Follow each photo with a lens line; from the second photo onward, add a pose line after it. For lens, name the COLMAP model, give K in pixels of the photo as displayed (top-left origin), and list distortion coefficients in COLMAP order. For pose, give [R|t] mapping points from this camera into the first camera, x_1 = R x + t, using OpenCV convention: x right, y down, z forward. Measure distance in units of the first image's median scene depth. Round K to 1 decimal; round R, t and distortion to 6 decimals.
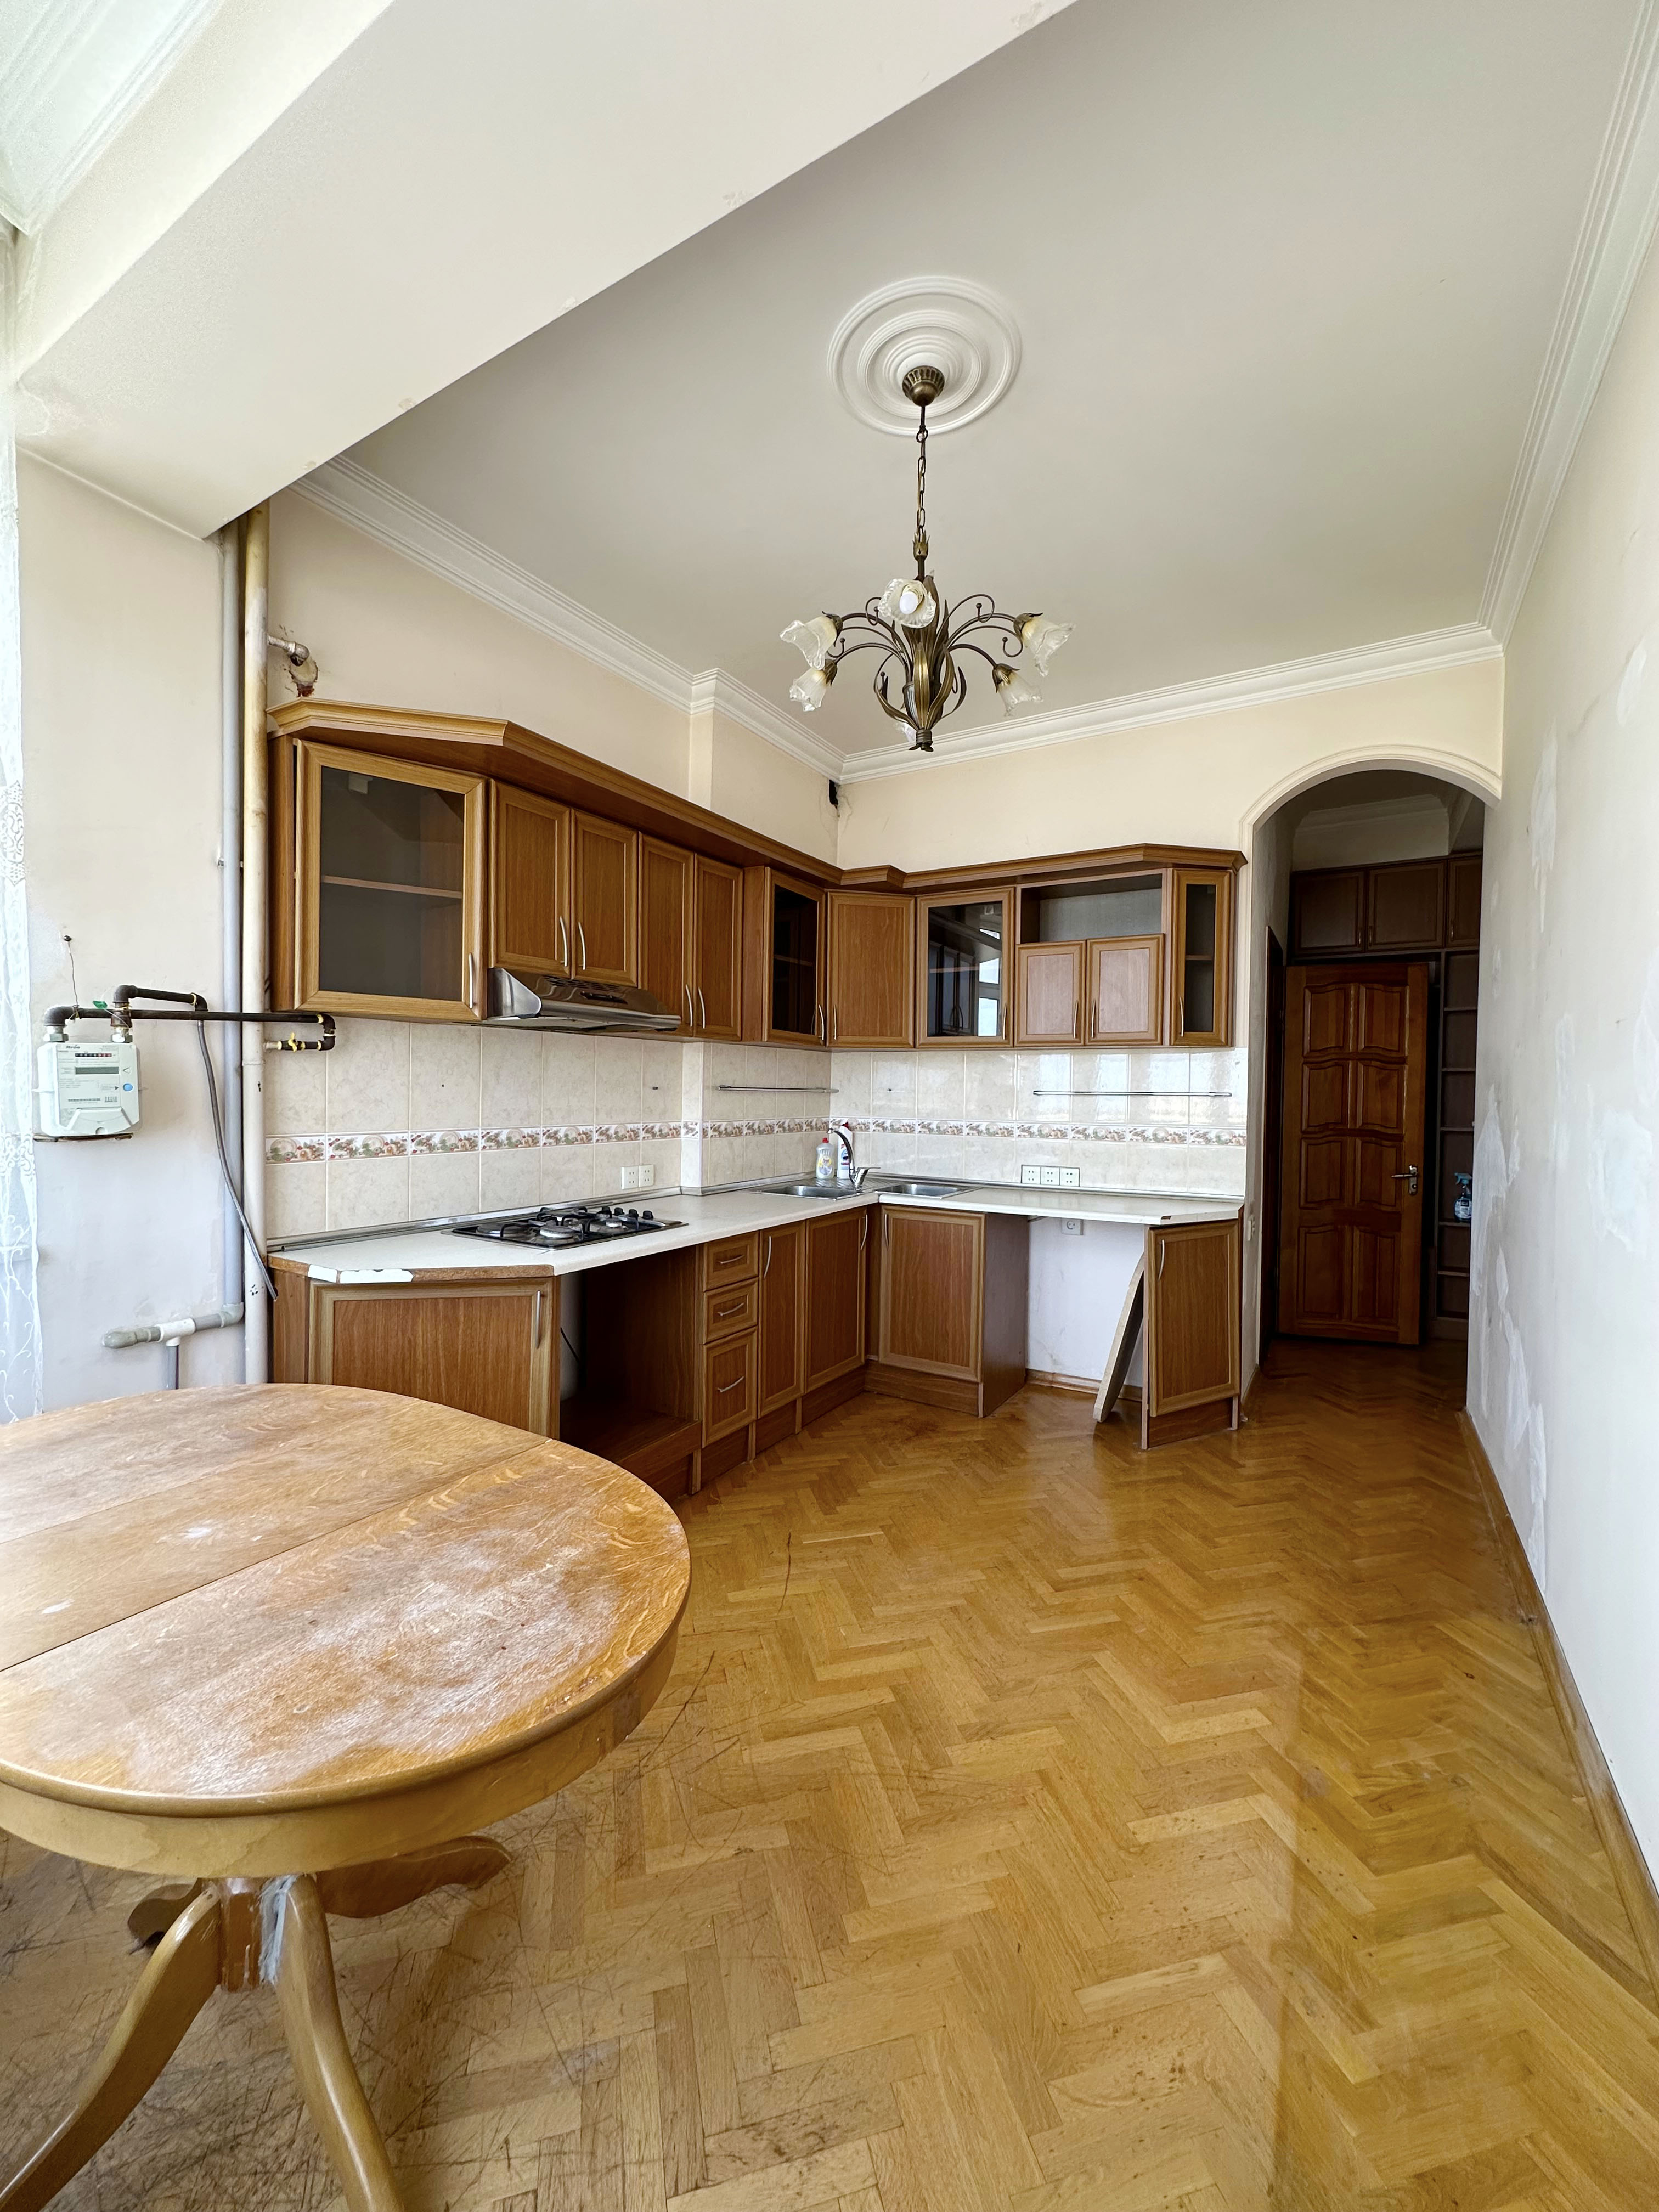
lens RADIAL K [[880.4, 0, 824.7], [0, 880.4, 1100.1], [0, 0, 1]] dist [-0.005638, 0.001062]
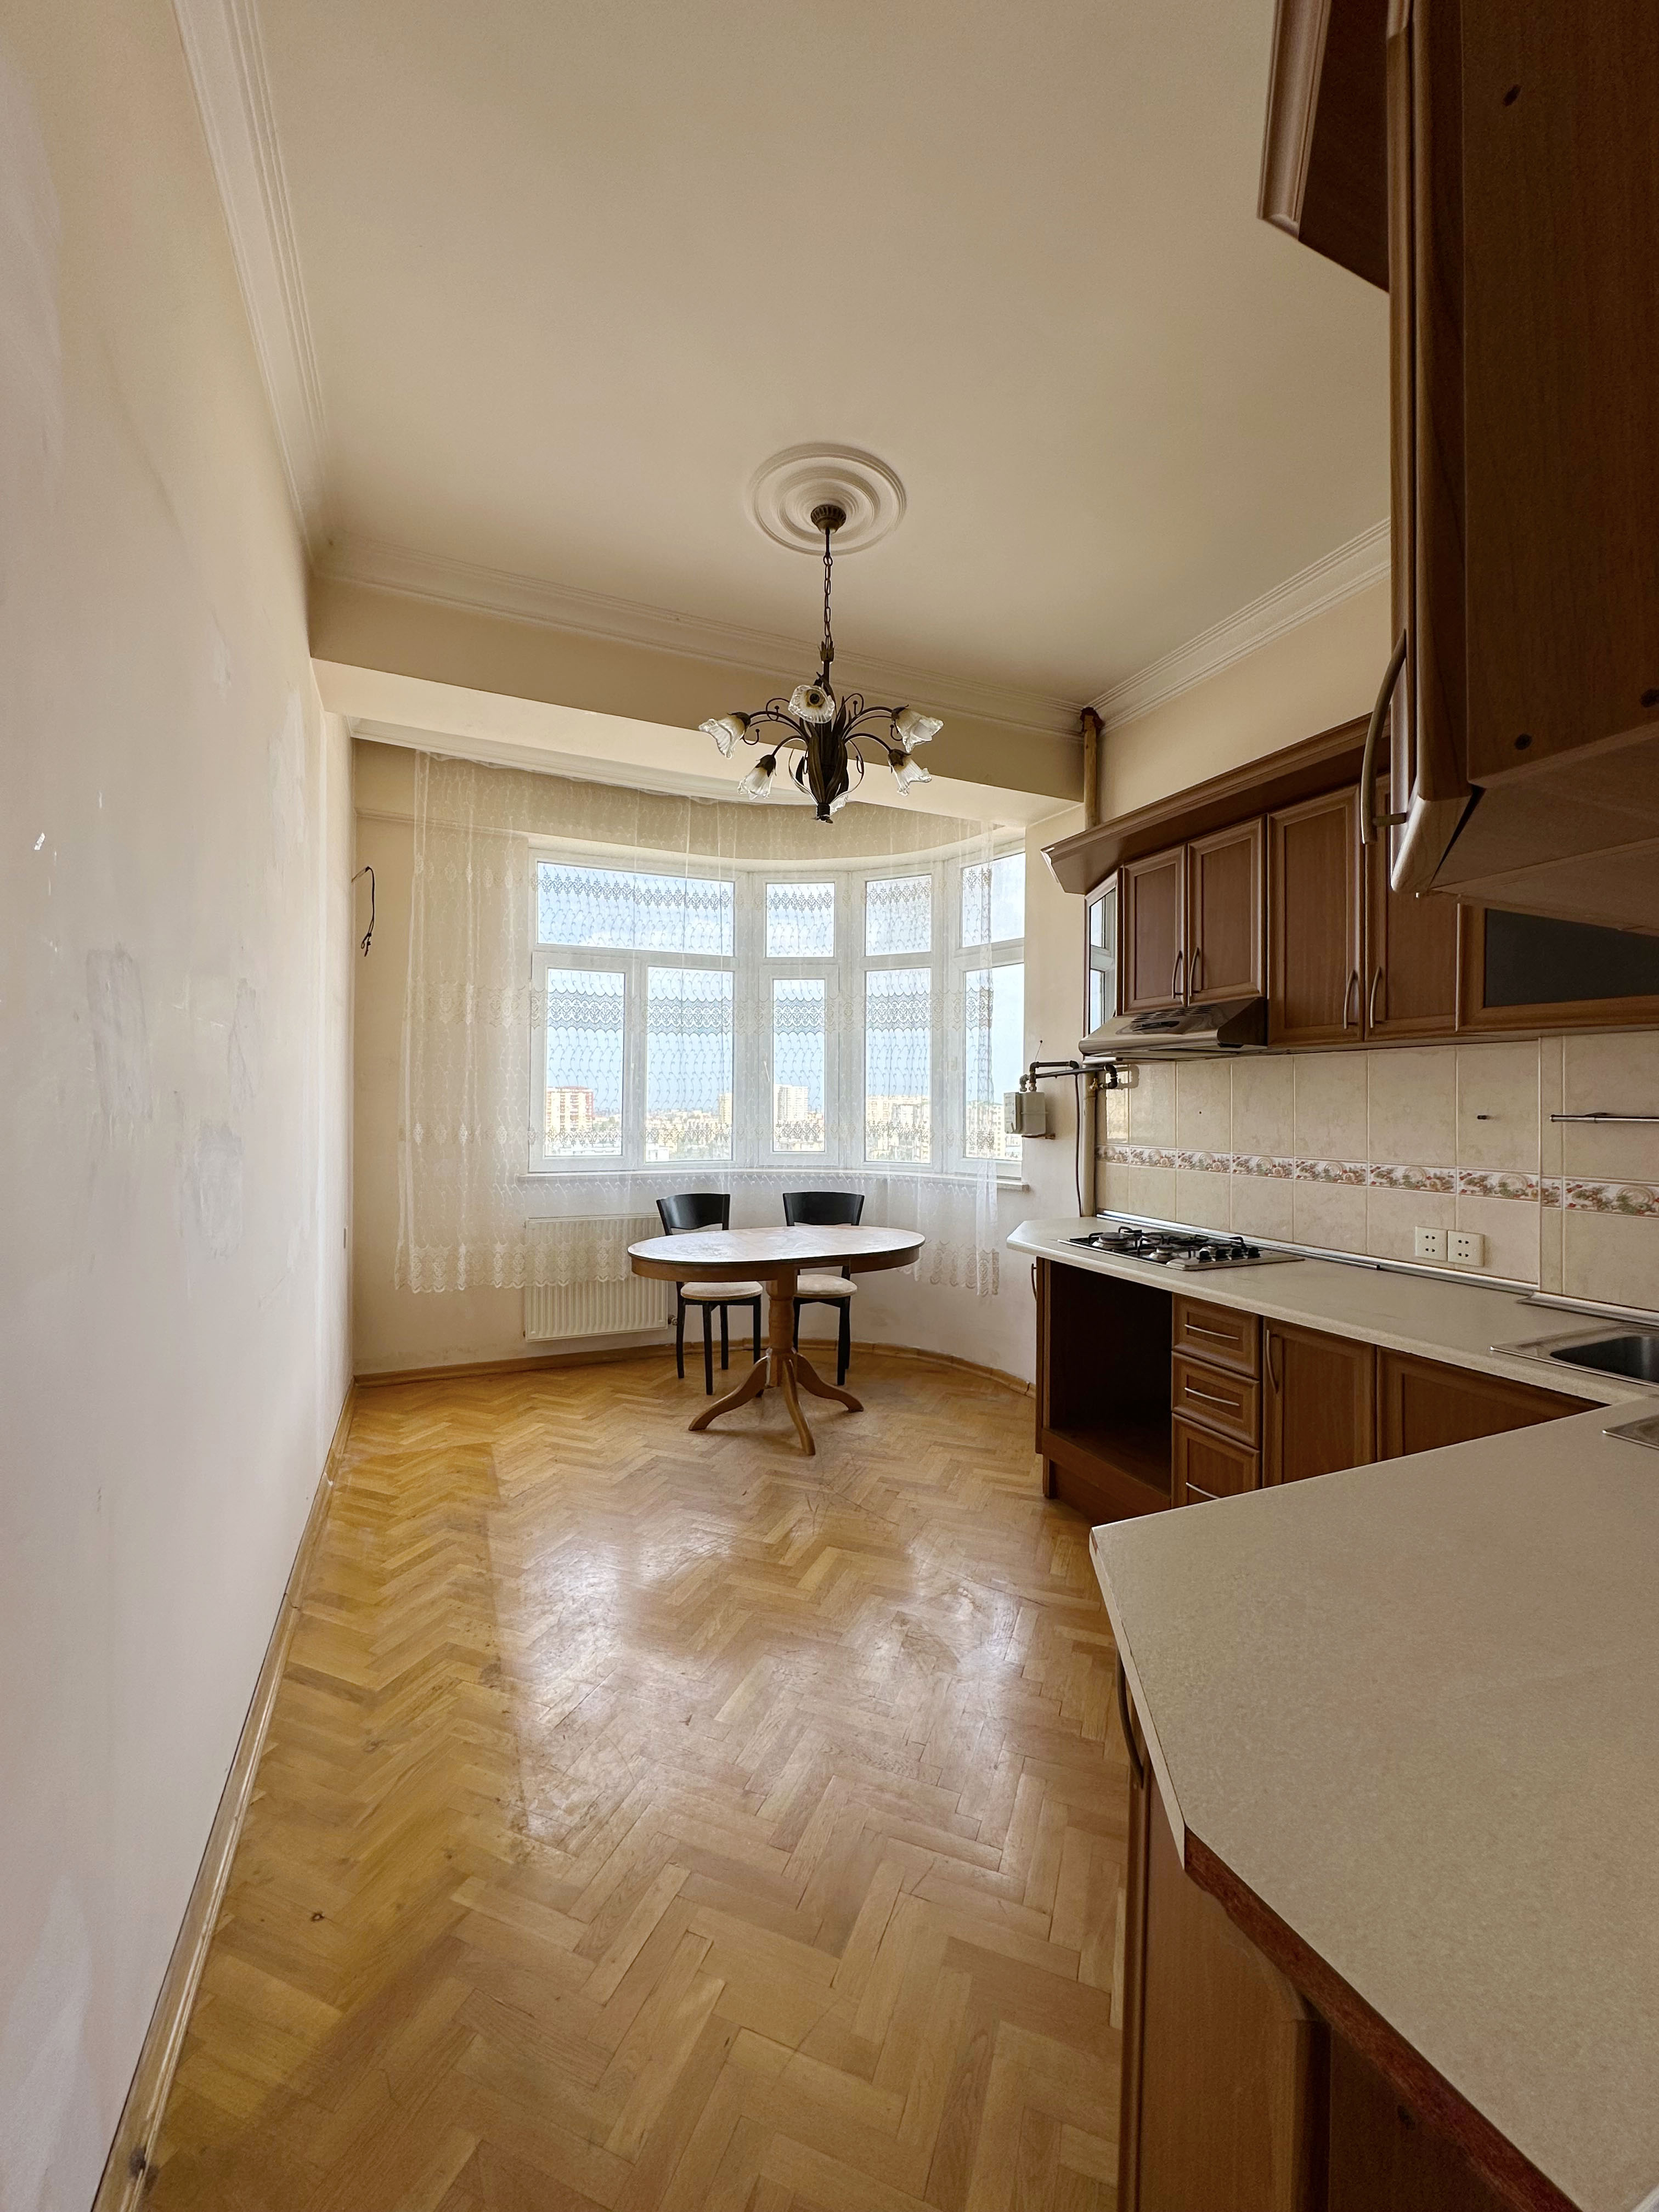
lens RADIAL K [[880.4, 0, 829.6], [0, 880.4, 1100.7], [0, 0, 1]] dist [-0.005638, 0.001062]
pose [[-0.578265, -0.020553, -0.815590, 0.744558], [-0.026757, 0.999623, -0.006220, -0.011105], [0.815410, 0.018226, -0.578597, 1.187514]]
